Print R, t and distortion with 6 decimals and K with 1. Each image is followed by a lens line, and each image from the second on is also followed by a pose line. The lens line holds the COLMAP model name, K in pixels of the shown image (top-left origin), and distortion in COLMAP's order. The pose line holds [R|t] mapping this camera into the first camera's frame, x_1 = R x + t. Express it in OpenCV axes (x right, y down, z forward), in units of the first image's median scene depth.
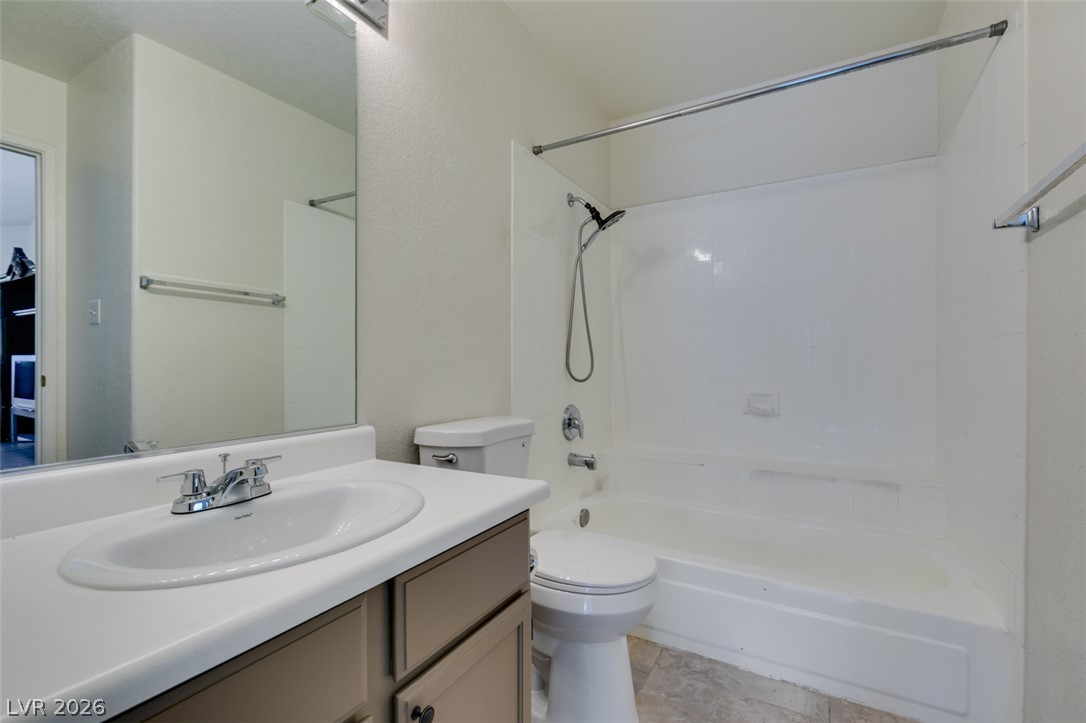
lens RADIAL K [[485.9, 0, 541.4], [0, 485.9, 362.9], [0, 0, 1]] dist [0.000067, -0.000289]
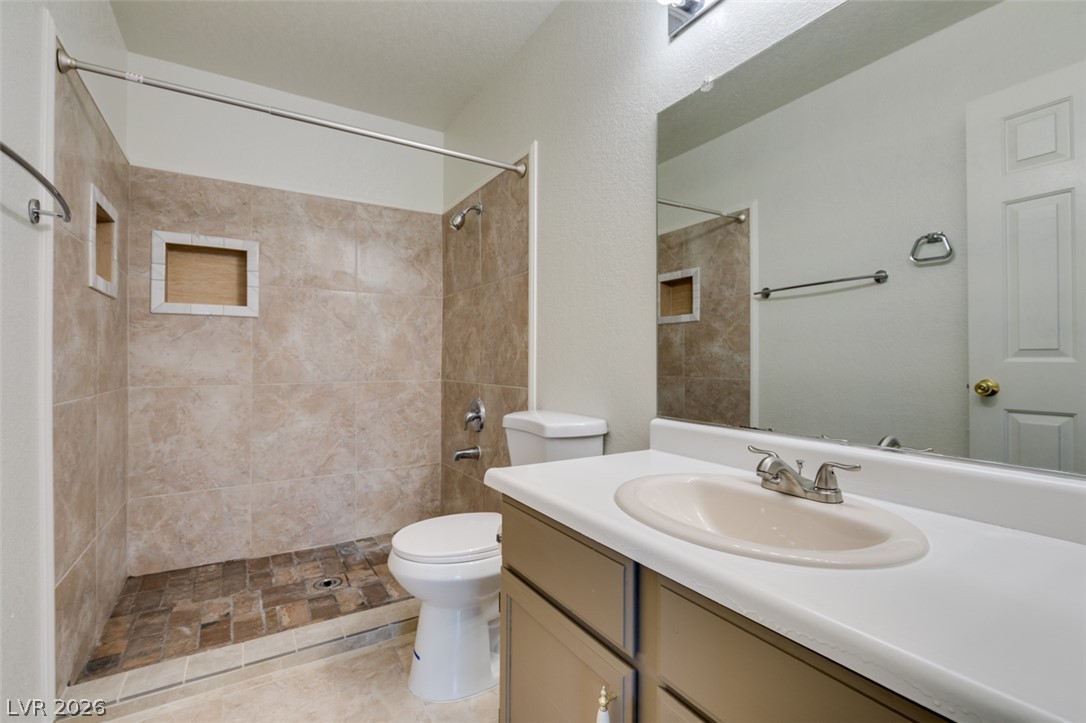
lens RADIAL K [[485.9, 0, 541.4], [0, 485.9, 362.9], [0, 0, 1]] dist [0.000067, -0.000289]
pose [[-0.481882, 0.006515, -0.876212, 0.634662], [-0.000540, 0.999970, 0.007732, -0.004123], [0.876236, 0.004199, -0.481864, 1.151078]]
